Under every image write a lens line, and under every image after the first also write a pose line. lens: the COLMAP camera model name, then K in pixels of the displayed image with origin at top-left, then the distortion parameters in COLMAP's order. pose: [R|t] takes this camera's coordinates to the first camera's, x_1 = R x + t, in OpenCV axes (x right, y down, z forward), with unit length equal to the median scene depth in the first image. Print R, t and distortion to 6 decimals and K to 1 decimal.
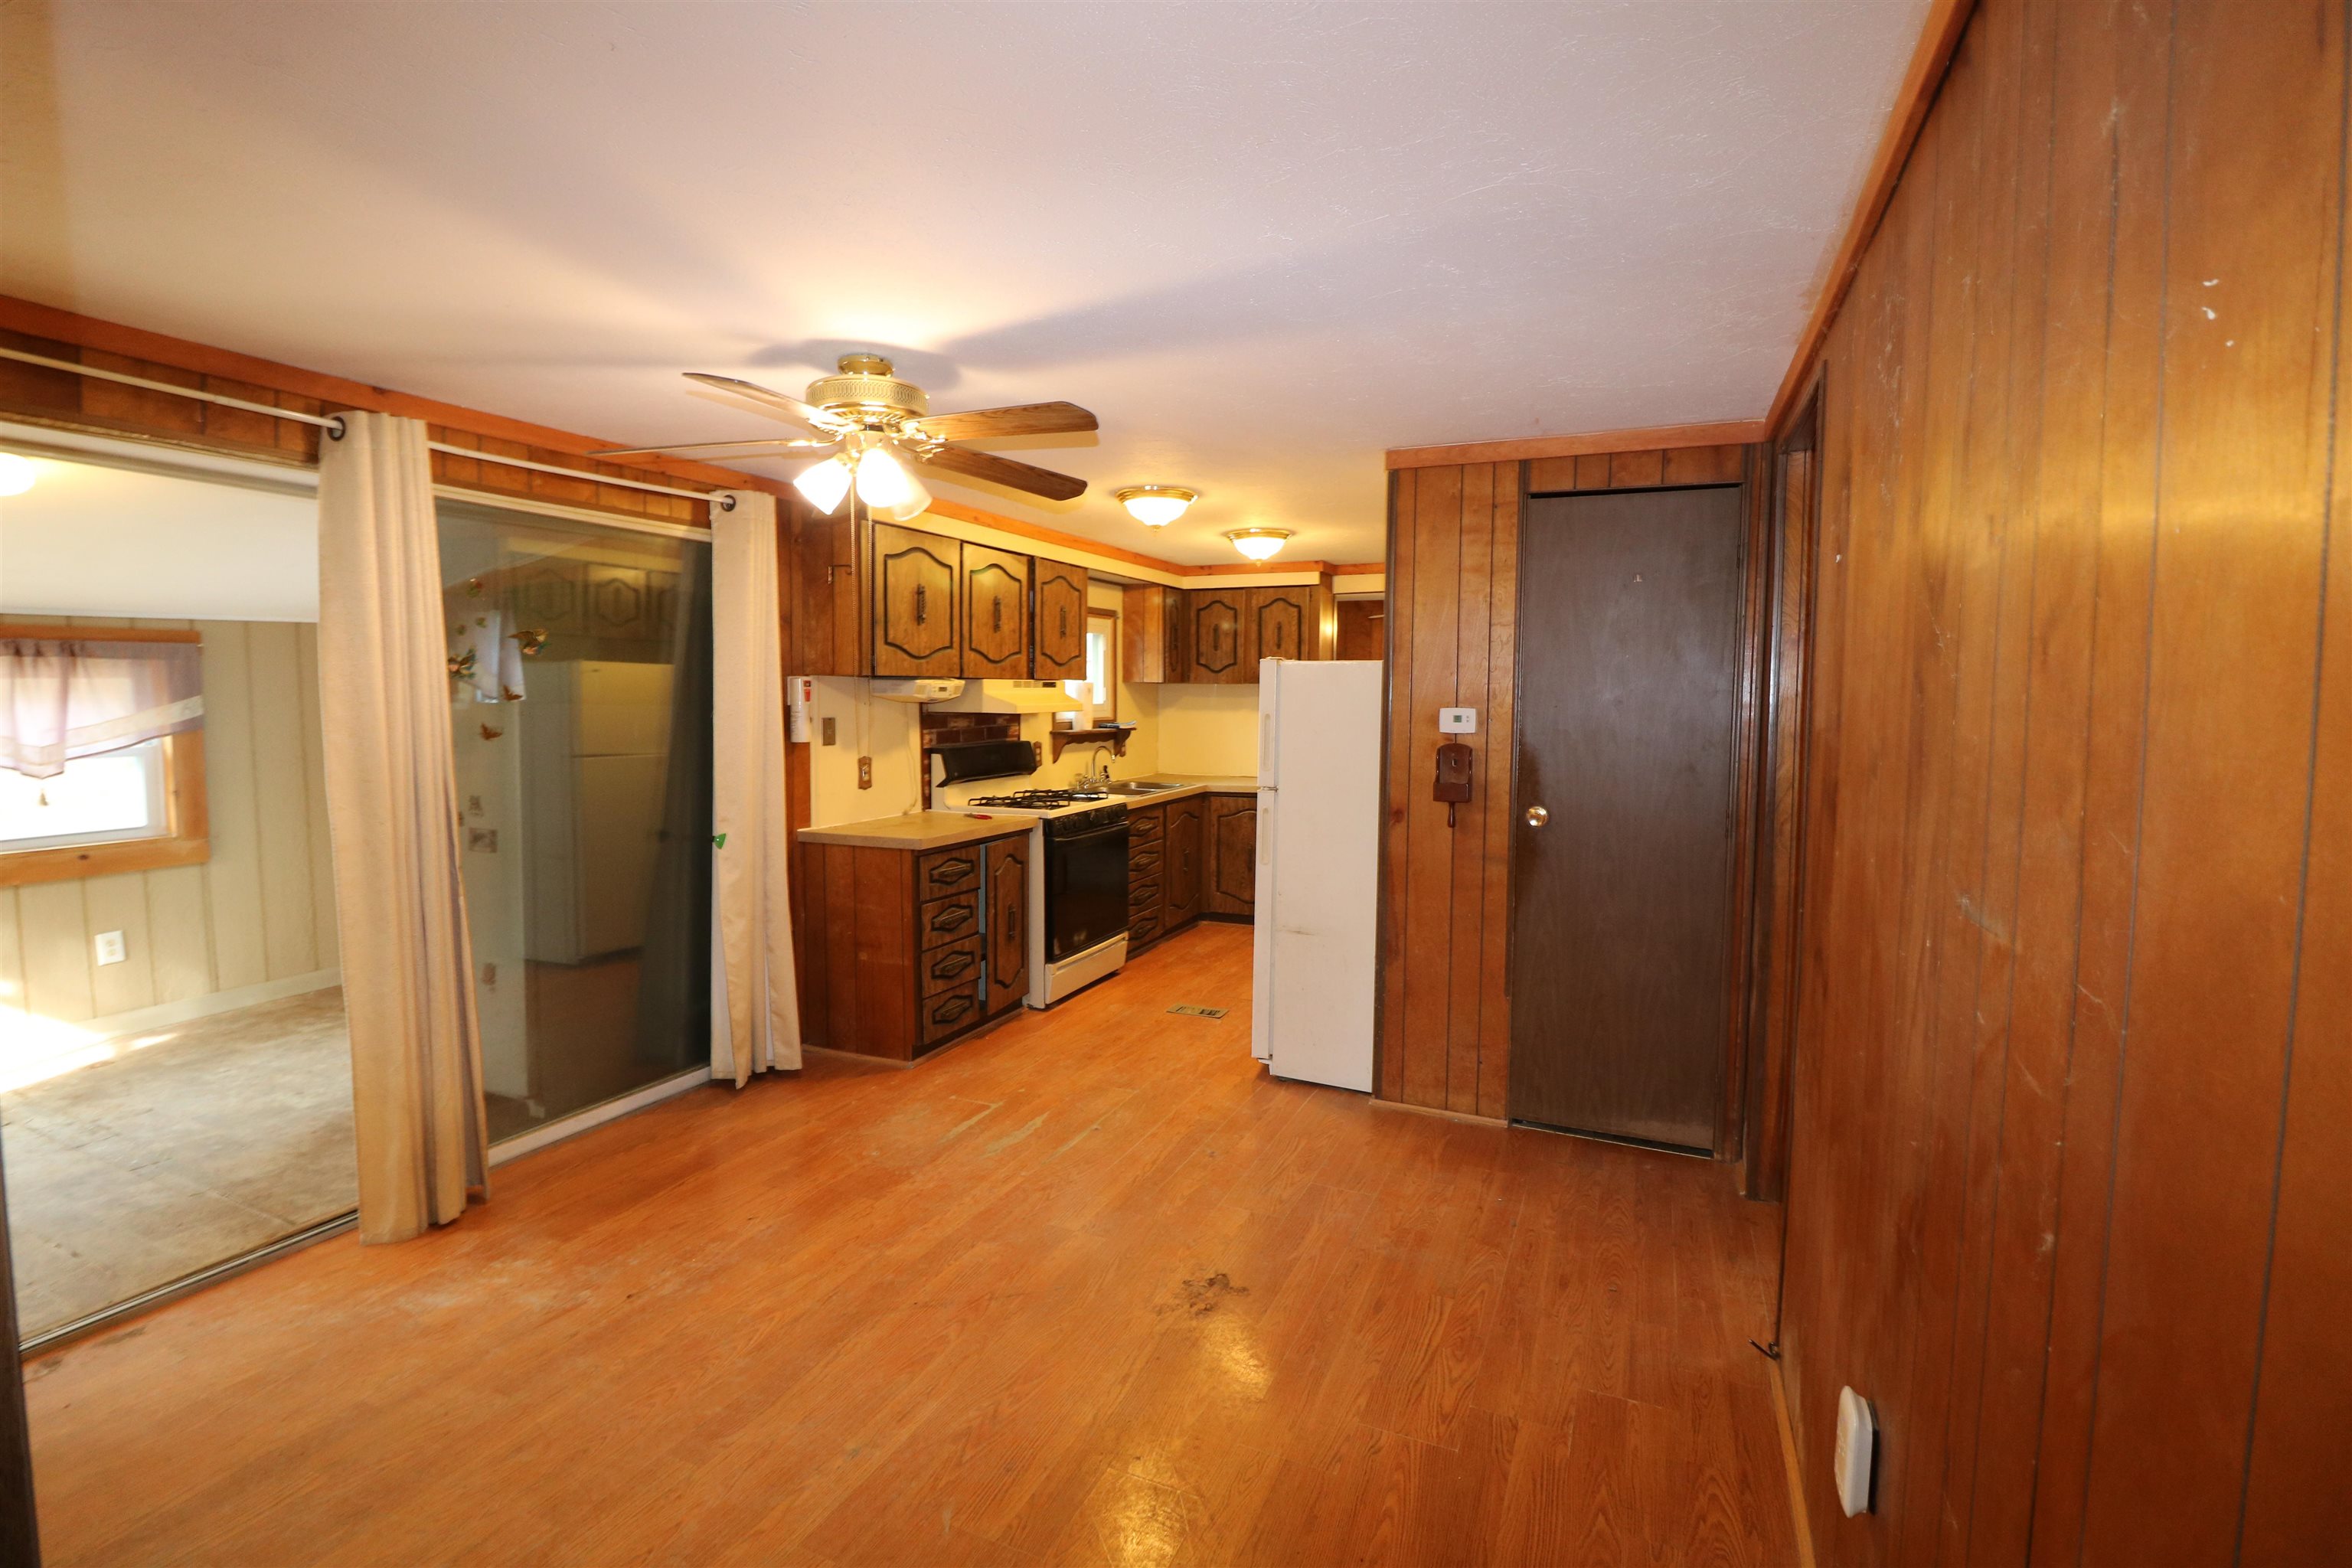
lens RADIAL K [[1081.1, 0, 1179.8], [0, 1081.1, 774.7], [0, 0, 1]] dist [-0.006923, -0.006374]
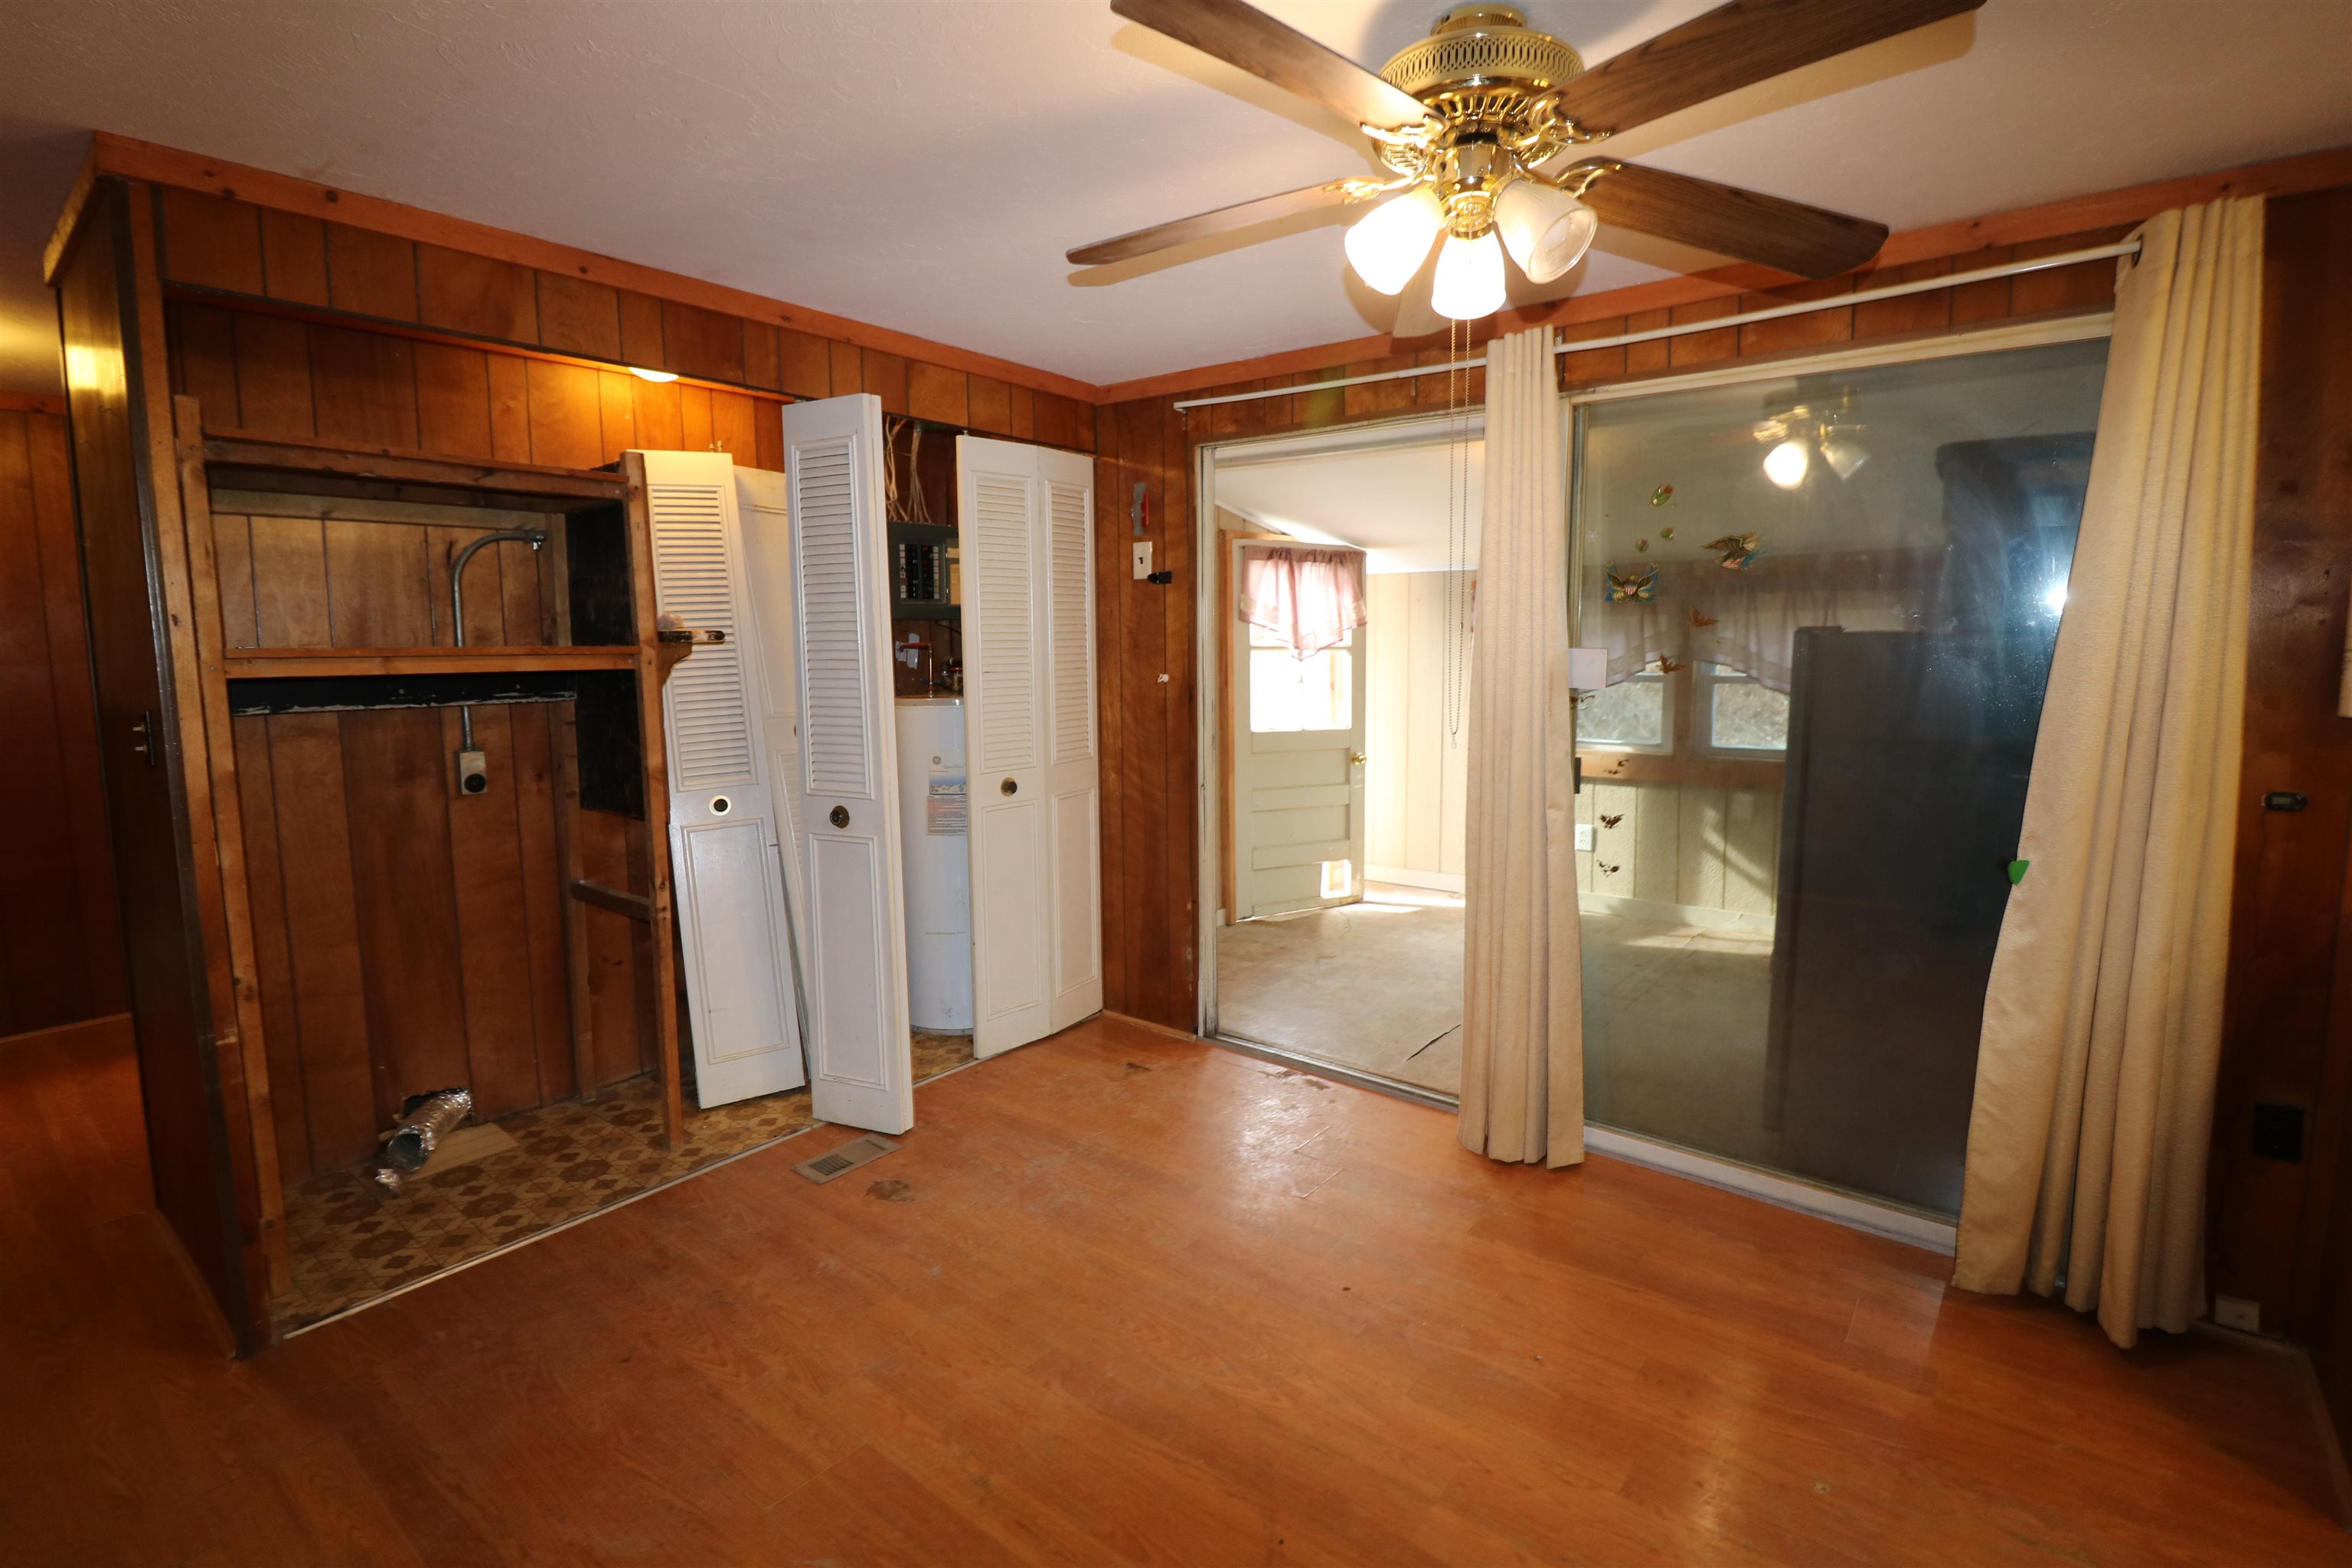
lens RADIAL K [[1081.1, 0, 1182.9], [0, 1081.1, 762.7], [0, 0, 1]] dist [-0.006923, -0.006374]
pose [[-0.260628, 0.109747, -0.959181, 0.355962], [-0.064866, 0.989282, 0.130816, -0.064626], [0.963258, 0.096312, -0.250715, 1.085827]]
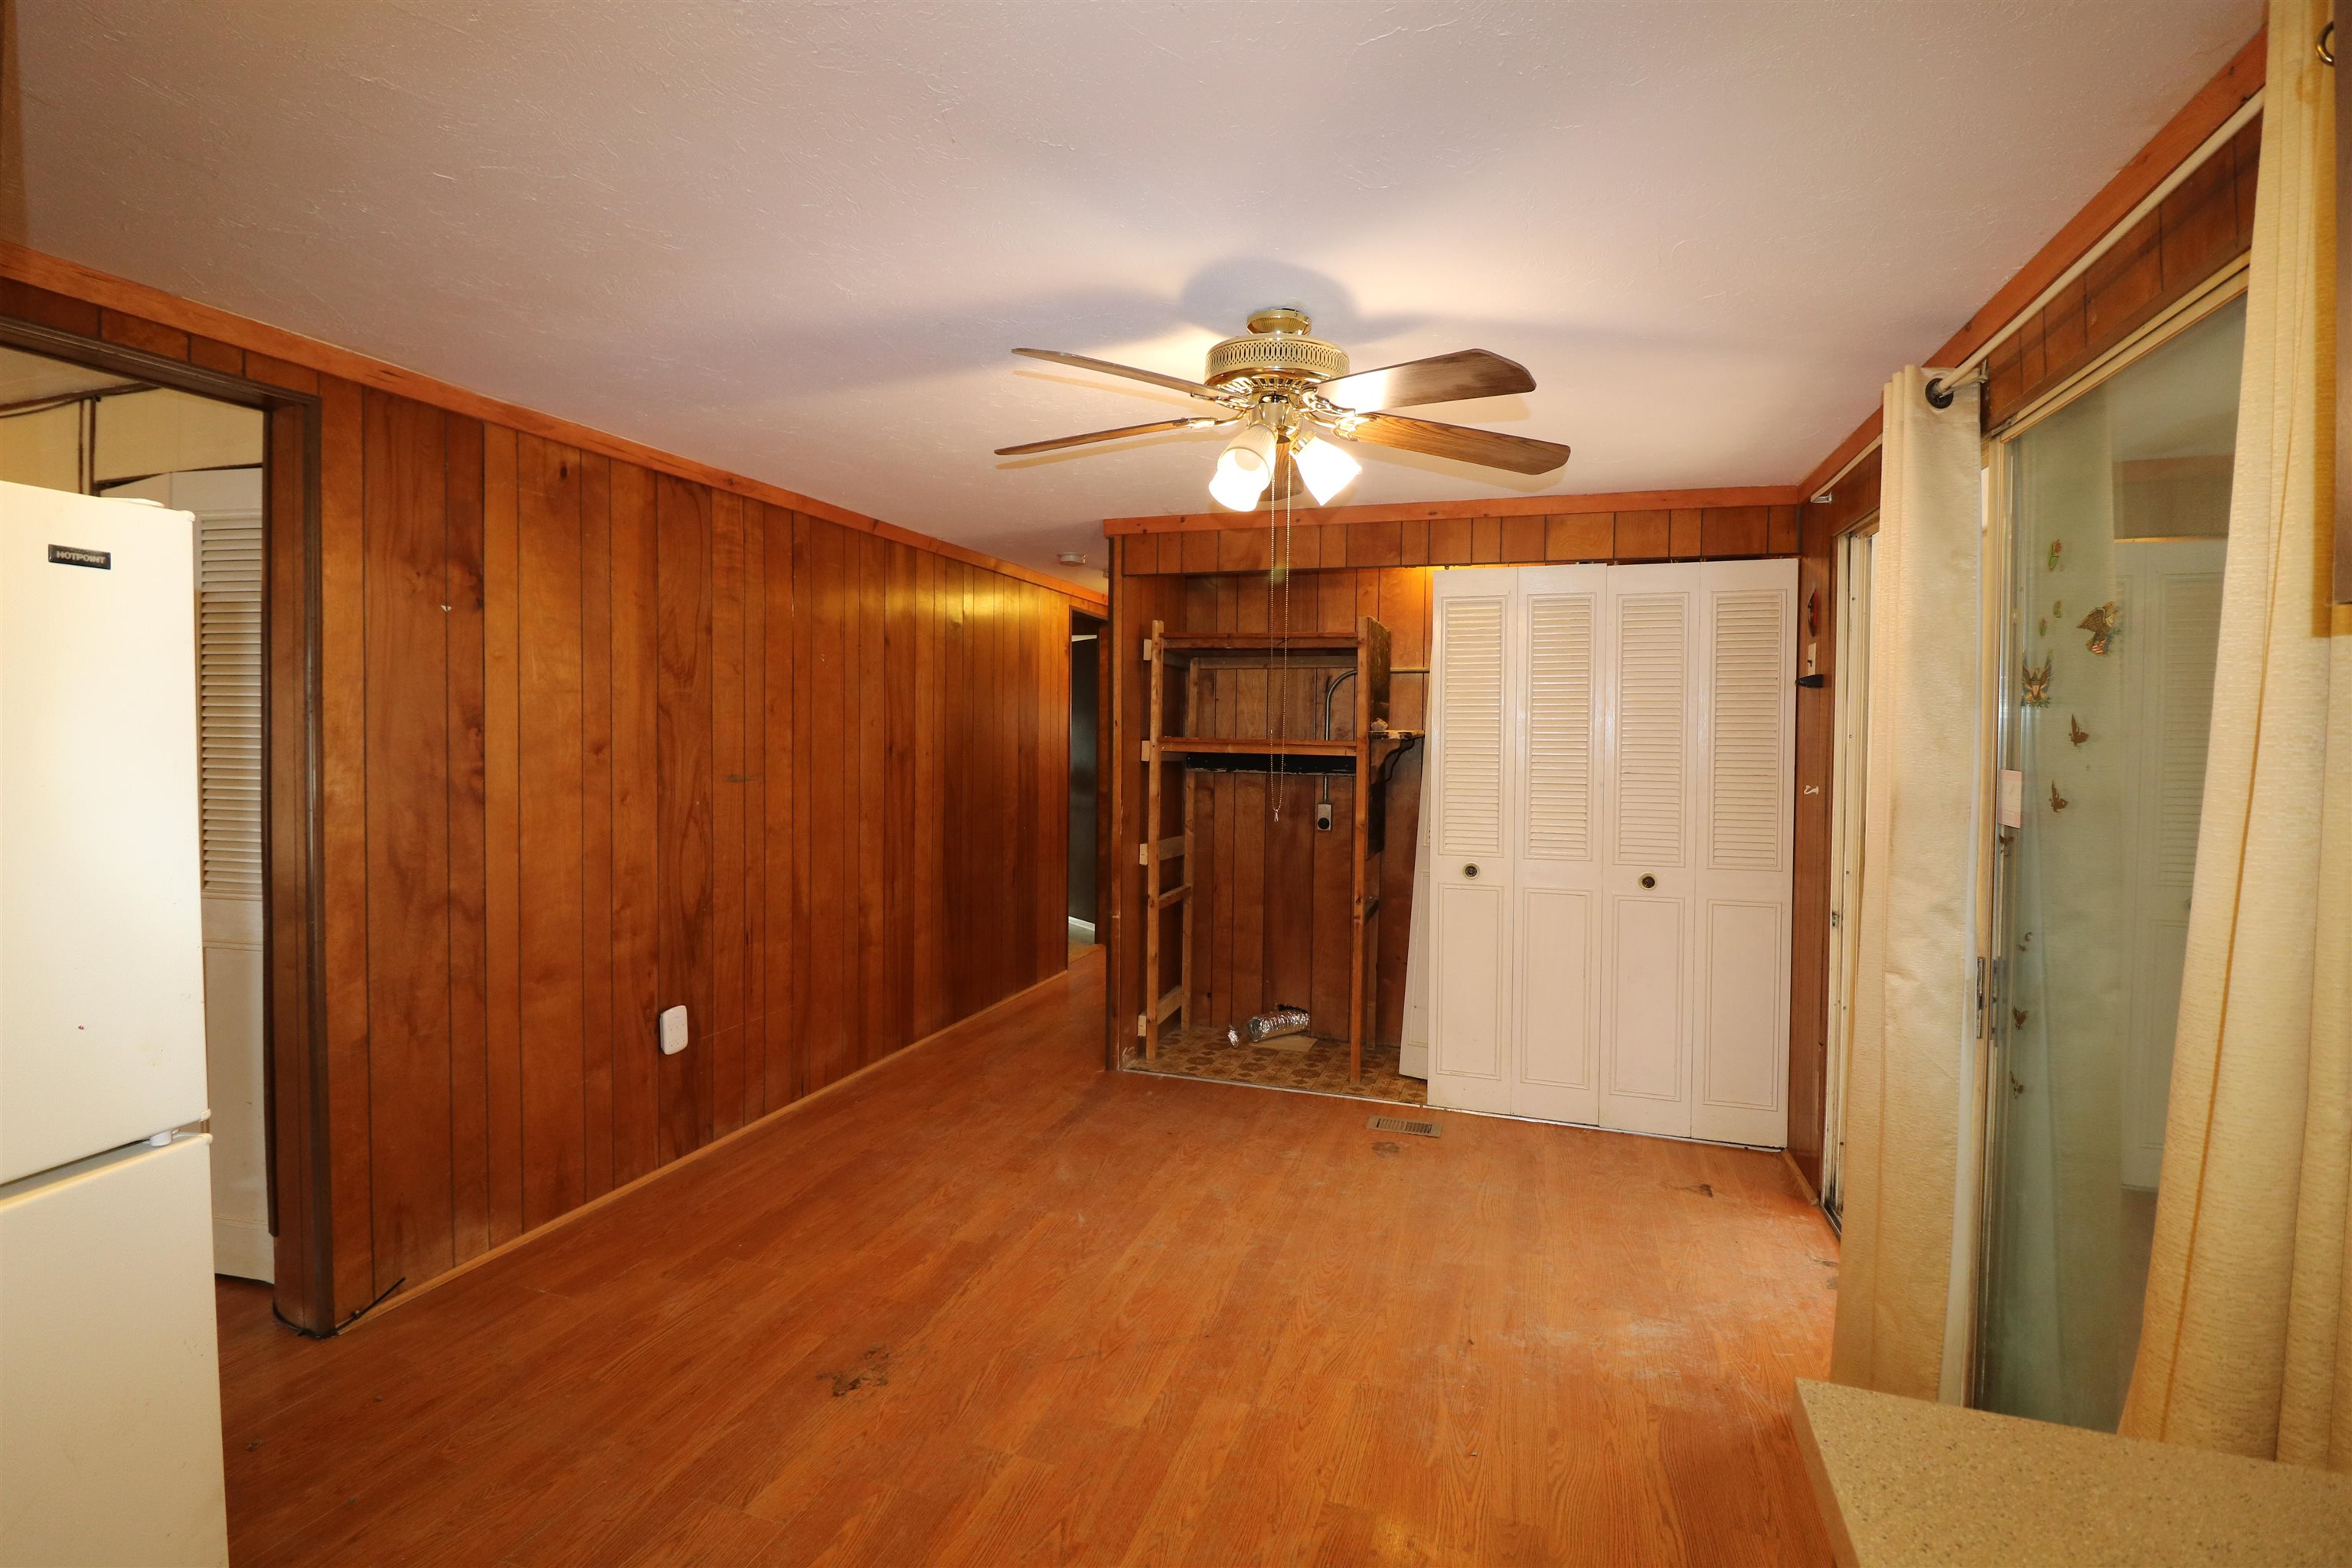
lens RADIAL K [[1081.1, 0, 1163.8], [0, 1081.1, 774.3], [0, 0, 1]] dist [-0.006923, -0.006374]
pose [[-0.997068, -0.016020, -0.074828, -0.157044], [-0.024136, 0.993765, 0.108849, -0.129540], [0.072617, 0.110336, -0.991238, 1.947247]]
